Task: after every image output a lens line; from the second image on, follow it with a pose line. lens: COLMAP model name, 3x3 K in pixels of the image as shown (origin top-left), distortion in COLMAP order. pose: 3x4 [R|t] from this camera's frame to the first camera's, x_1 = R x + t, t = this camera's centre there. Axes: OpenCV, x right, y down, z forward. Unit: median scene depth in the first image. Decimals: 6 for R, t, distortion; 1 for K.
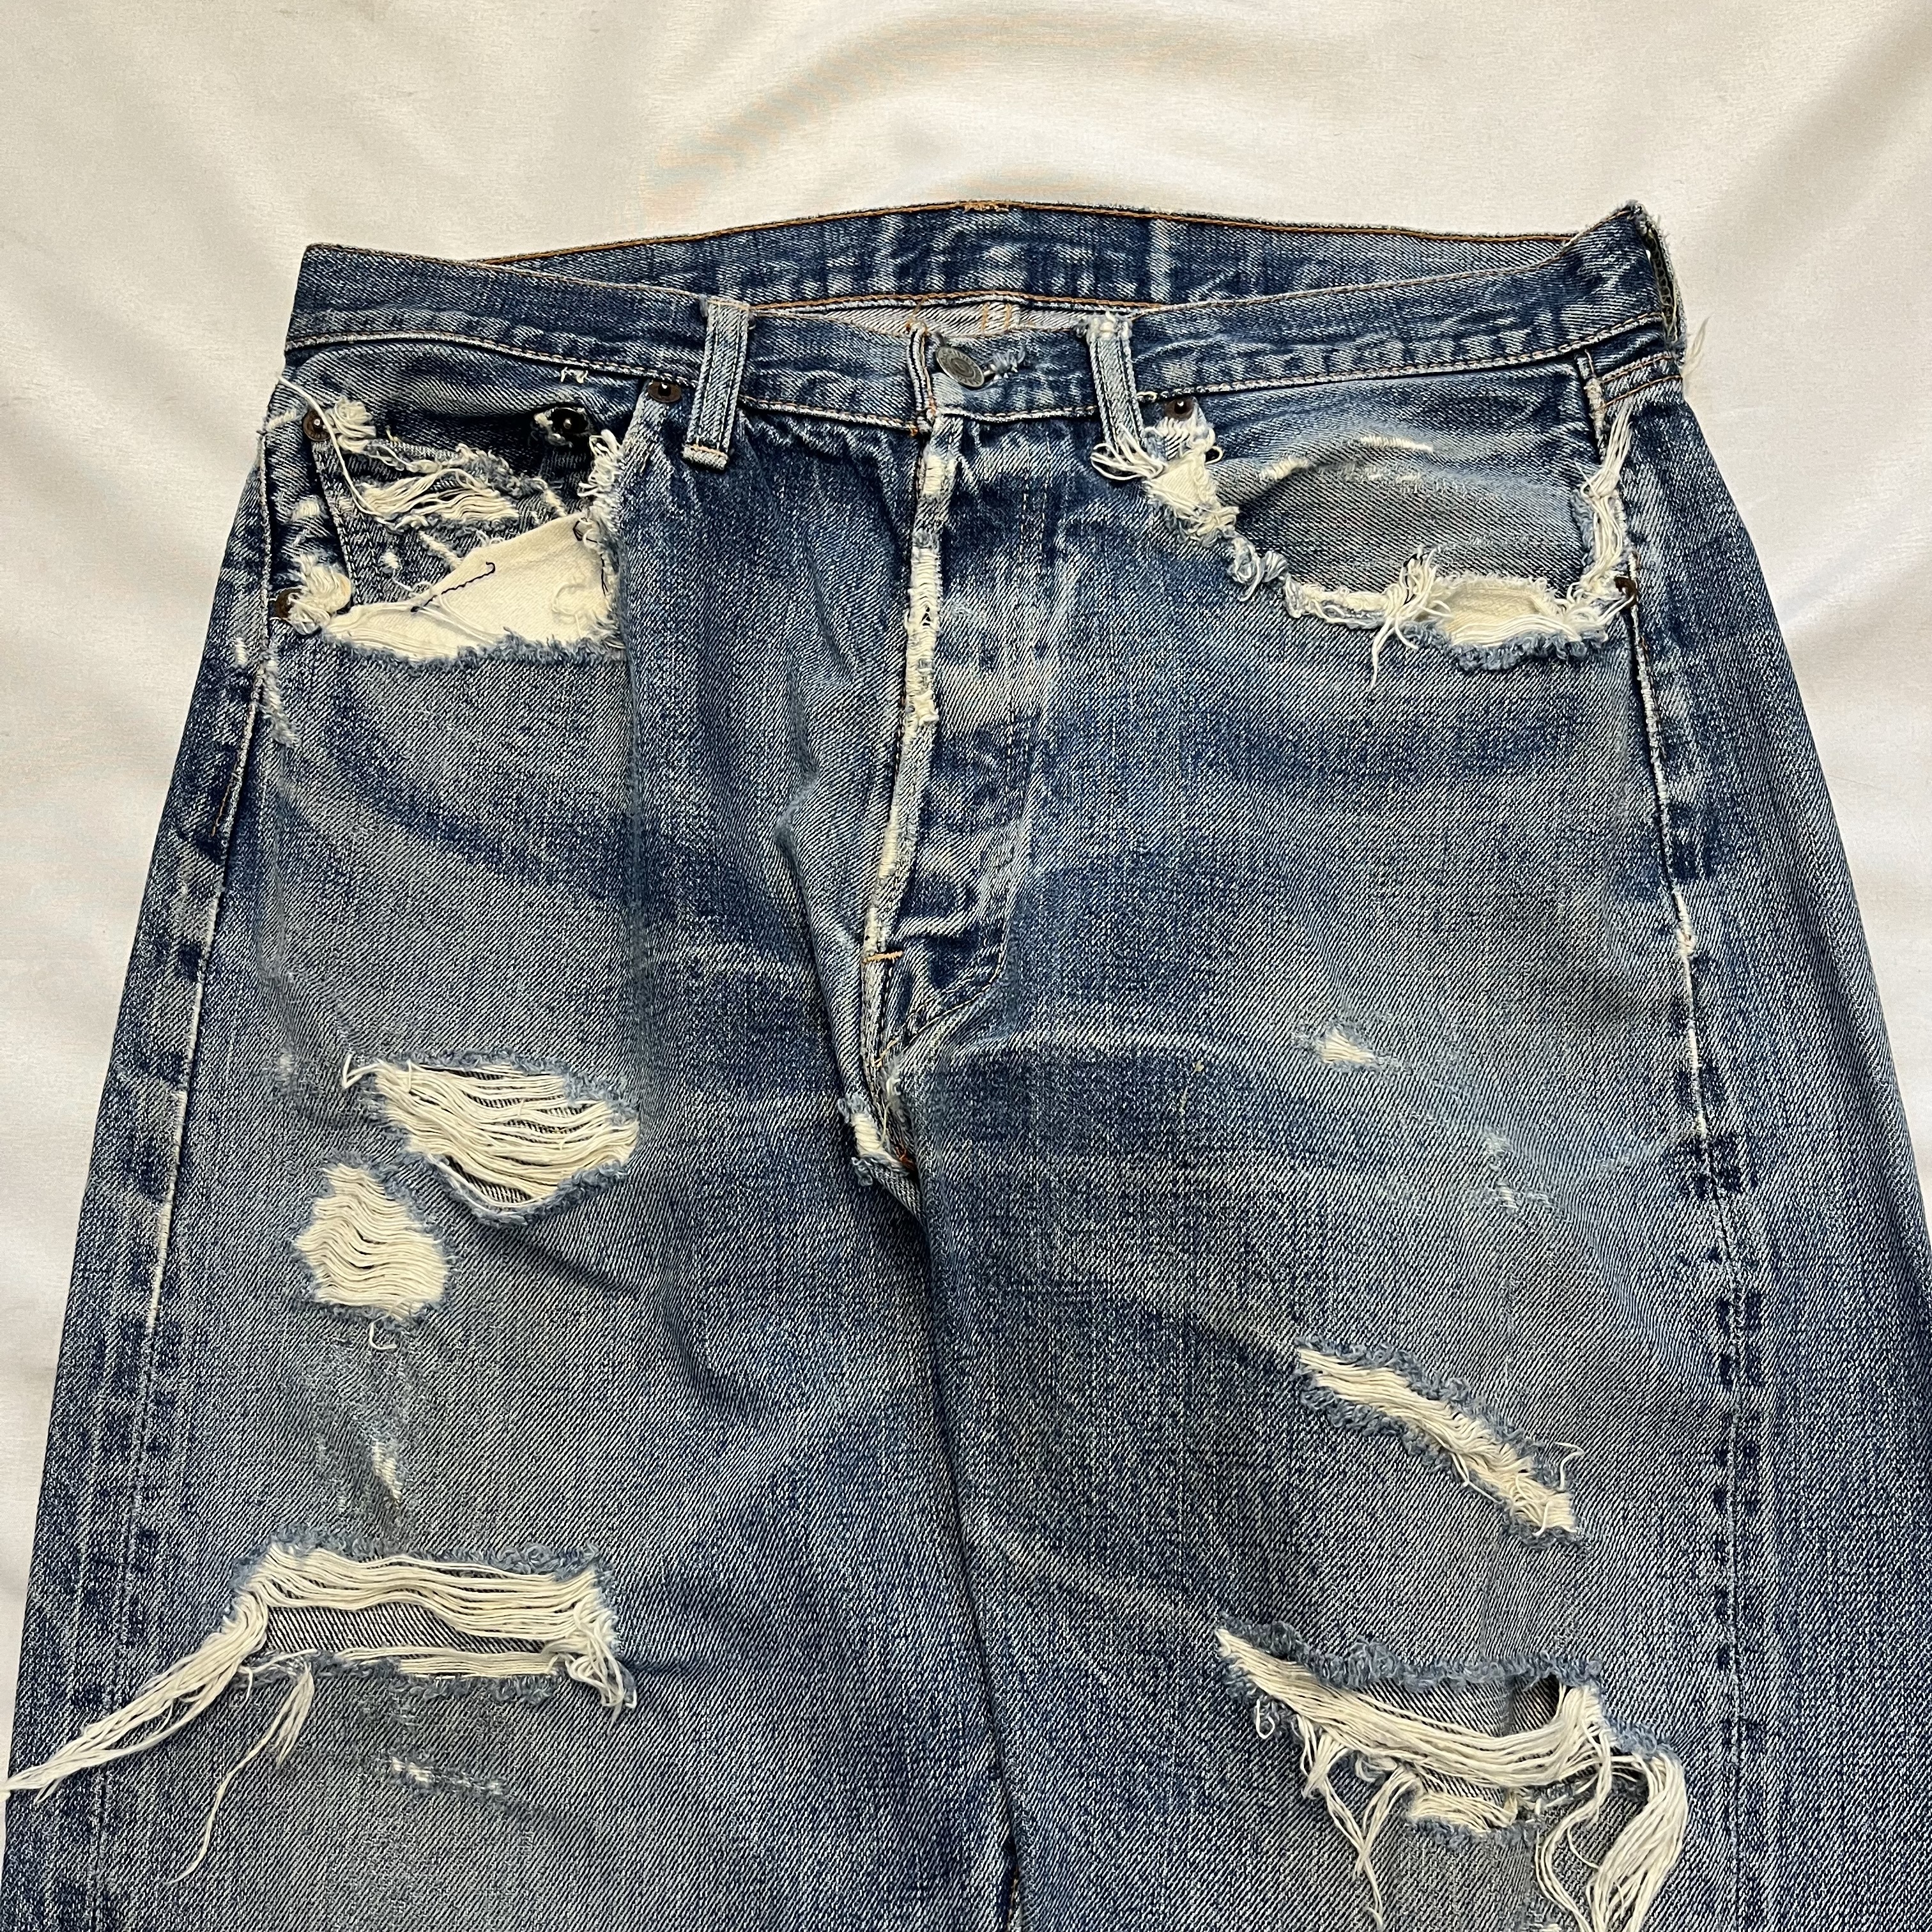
lens RADIAL K [[1929.8, 0, 964.6], [0, 1929.8, 921.2], [0, 0, 1]] dist [0.021651, -0.047919]
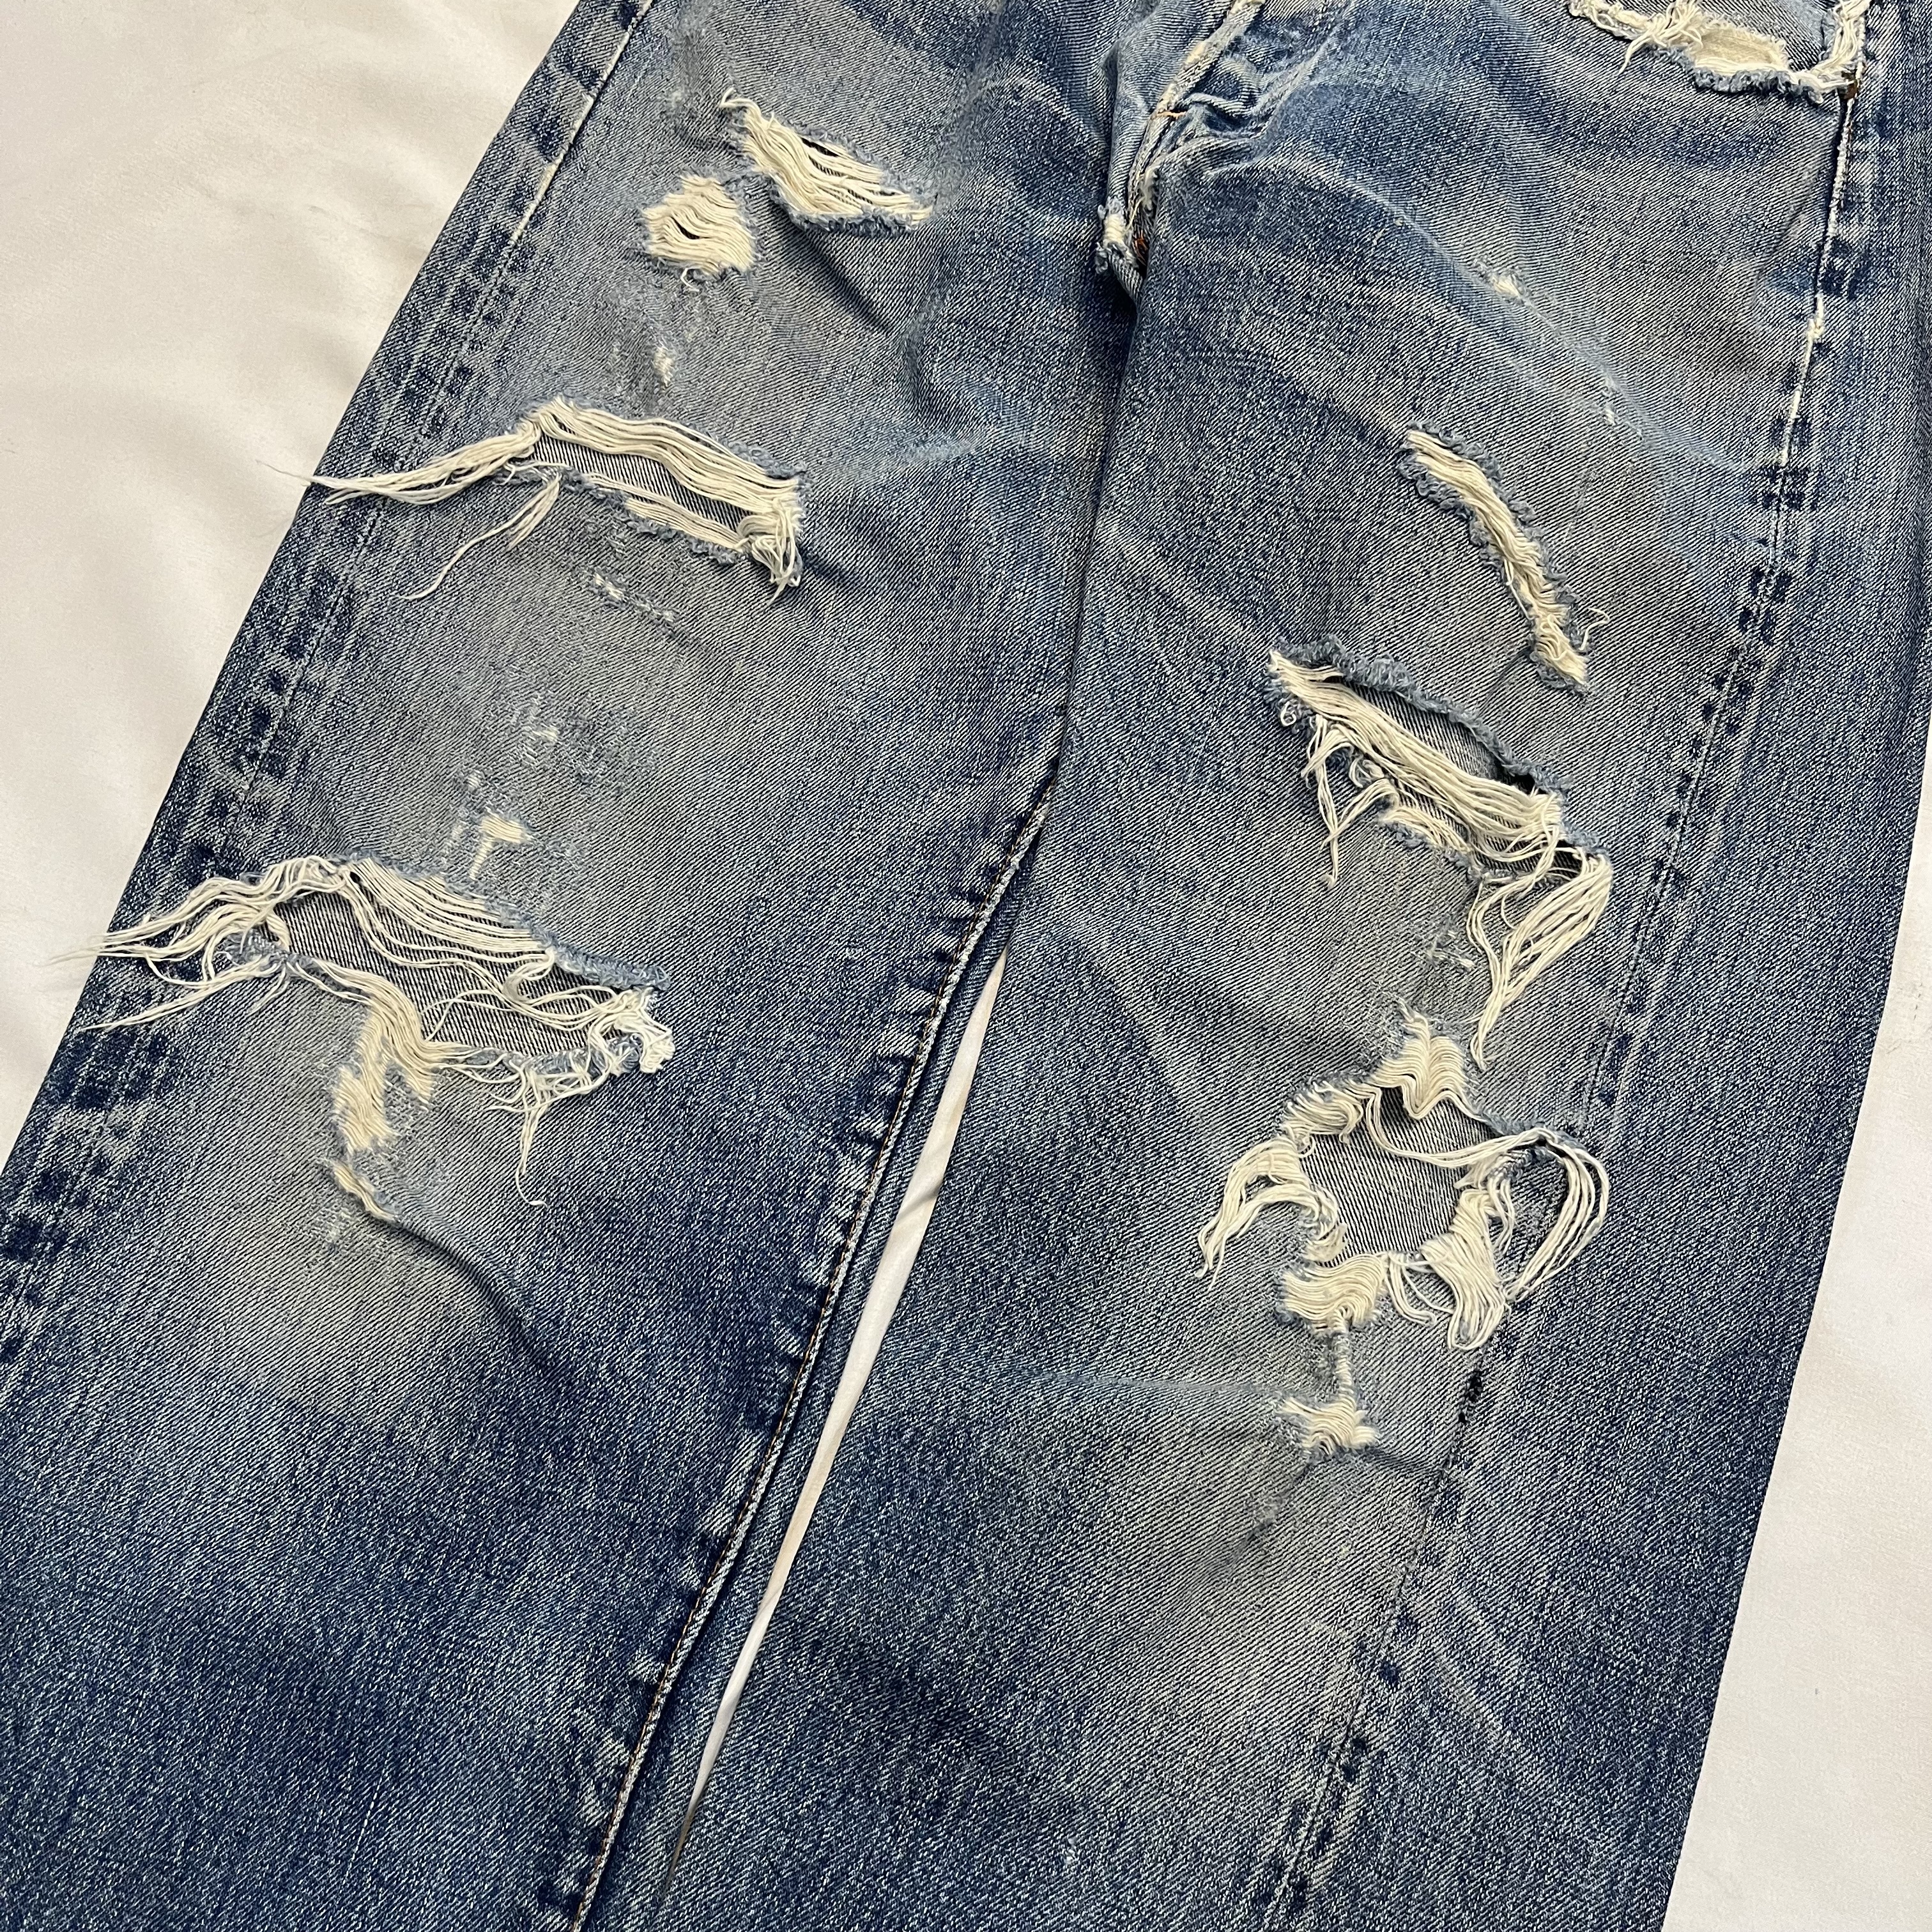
lens RADIAL K [[1929.8, 0, 964.6], [0, 1929.8, 921.2], [0, 0, 1]] dist [0.021651, -0.047919]
pose [[0.947342, 0.309713, -0.081374, 0.094912], [-0.314561, 0.947620, -0.055385, 0.626708], [0.059958, 0.078066, 0.995144, -0.194996]]
